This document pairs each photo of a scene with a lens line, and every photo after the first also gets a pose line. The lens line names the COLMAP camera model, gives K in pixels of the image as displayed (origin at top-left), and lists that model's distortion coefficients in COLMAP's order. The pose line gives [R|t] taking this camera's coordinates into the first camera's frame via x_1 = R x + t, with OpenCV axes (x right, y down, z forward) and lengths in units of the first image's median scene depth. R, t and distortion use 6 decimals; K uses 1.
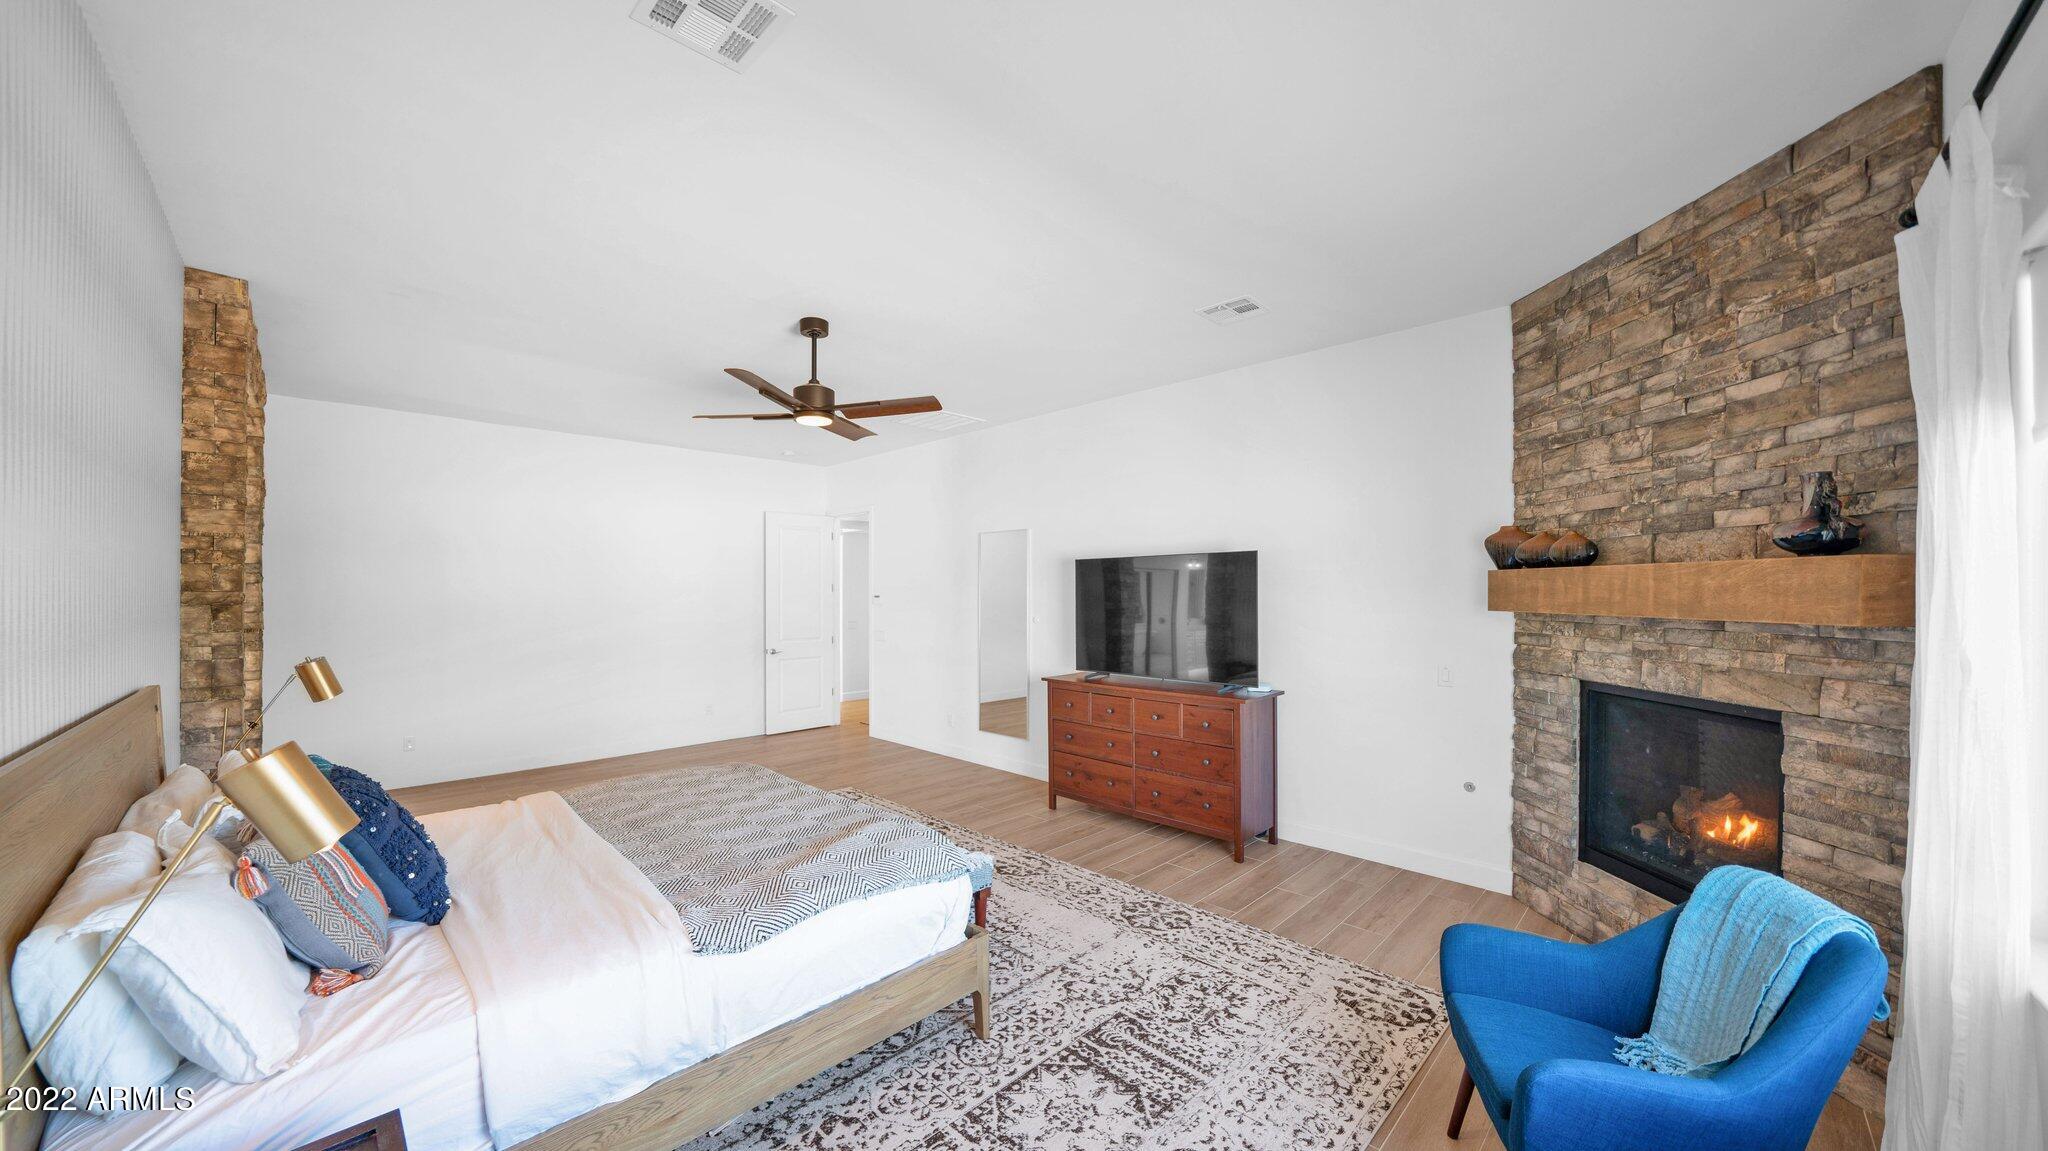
lens RADIAL K [[663.4, 0, 1013.6], [0, 663.4, 588.3], [0, 0, 1]] dist [-0.002178, 0.000057]
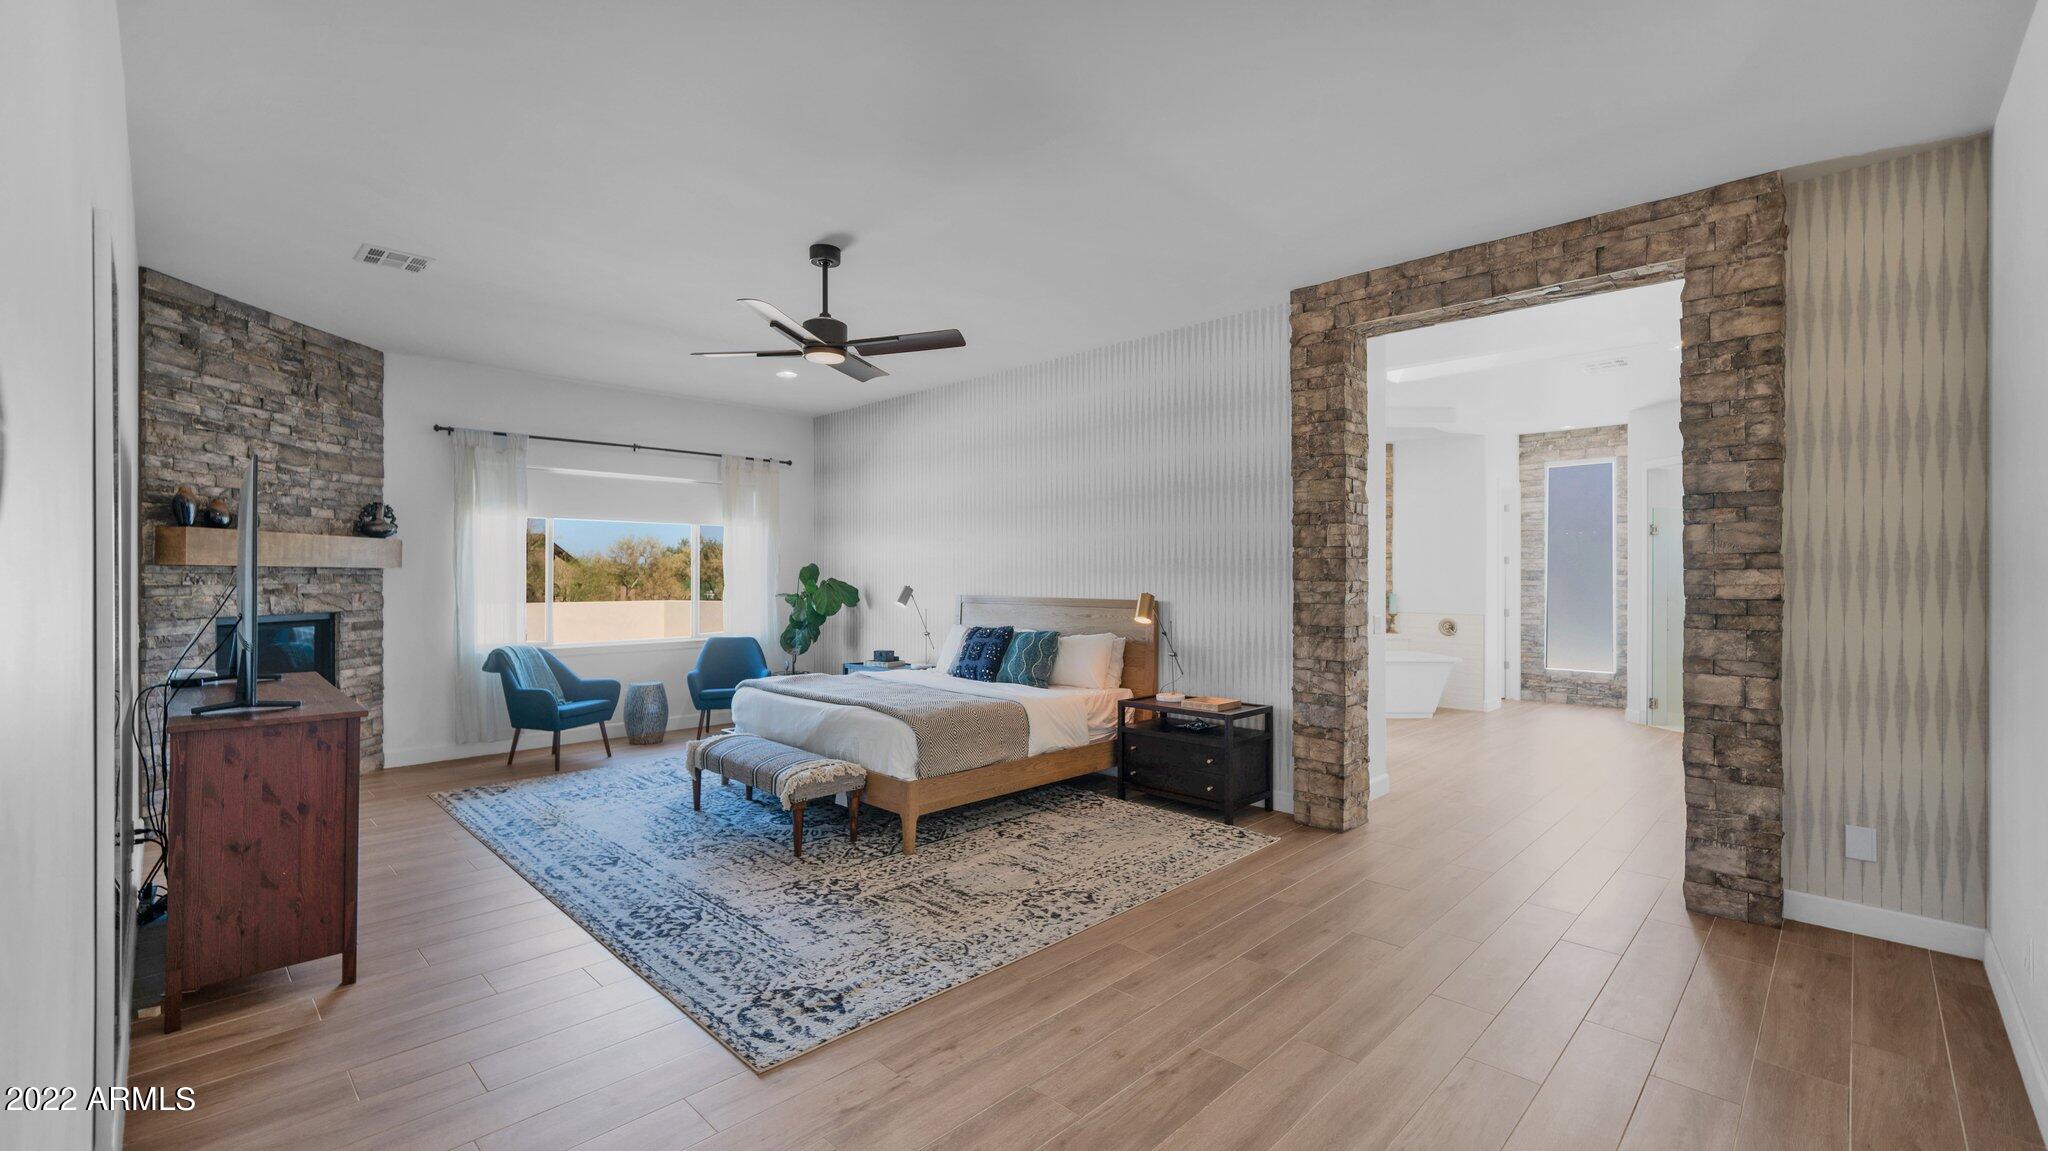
lens RADIAL K [[844.6, 0, 1032.4], [0, 844.6, 575.8], [0, 0, 1]] dist [-0.006967, 0.003482]
pose [[-0.999996, 0.001120, -0.002710, -0.802501], [0.001137, 0.999980, -0.006257, 0.077727], [0.002703, -0.006260, -0.999977, 2.980441]]
